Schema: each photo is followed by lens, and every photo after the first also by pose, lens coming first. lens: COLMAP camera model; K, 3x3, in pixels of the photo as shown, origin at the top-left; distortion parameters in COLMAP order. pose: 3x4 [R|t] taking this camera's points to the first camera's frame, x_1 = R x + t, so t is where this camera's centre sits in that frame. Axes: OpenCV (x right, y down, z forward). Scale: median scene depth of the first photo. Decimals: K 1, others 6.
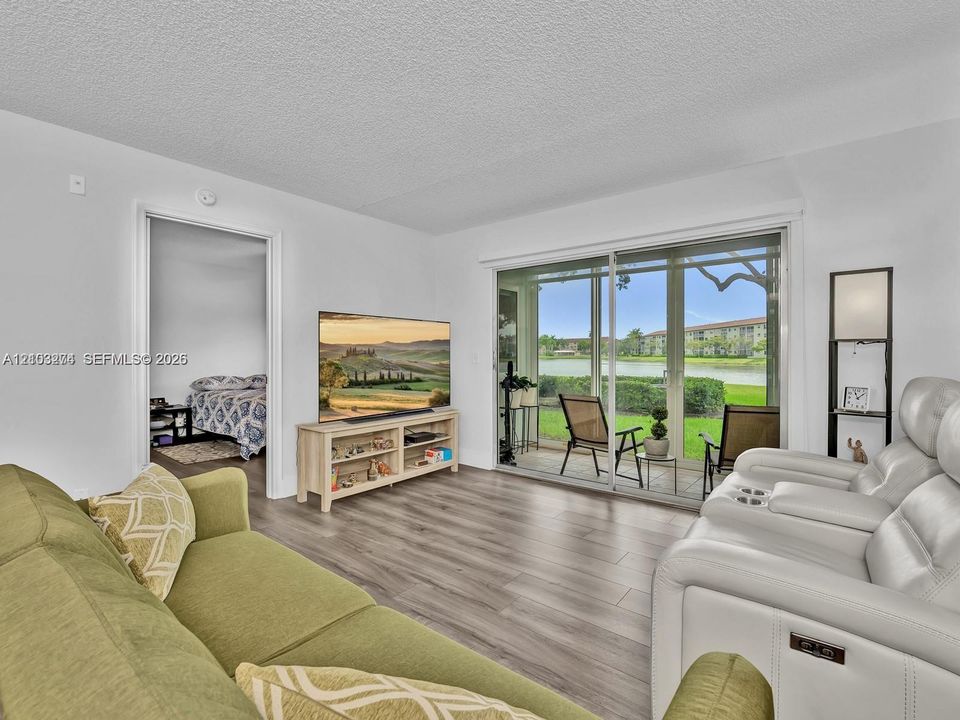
lens RADIAL K [[435.1, 0, 478.4], [0, 435.1, 356.3], [0, 0, 1]] dist [-0.008690, -0.000460]
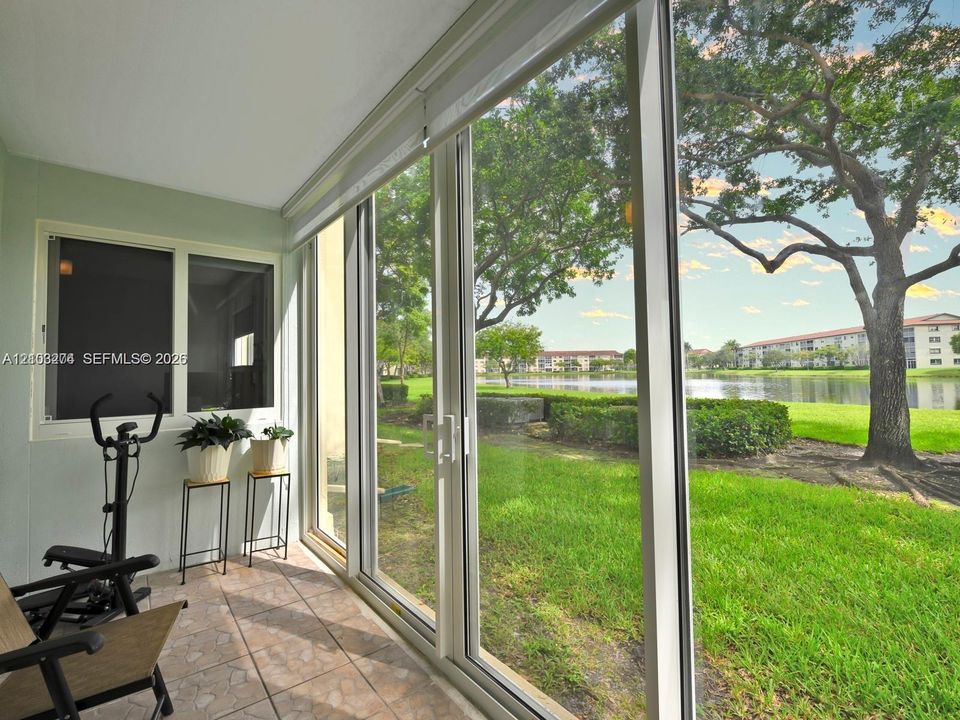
lens RADIAL K [[428.1, 0, 480.0], [0, 428.1, 360.0], [0, 0, 1]] dist [-0.010975, 0.000025]
pose [[0.981758, -0.021925, -0.188866, 0.164156], [0.016183, 0.999360, -0.031890, -0.001430], [0.189444, 0.028252, 0.981485, 0.187064]]
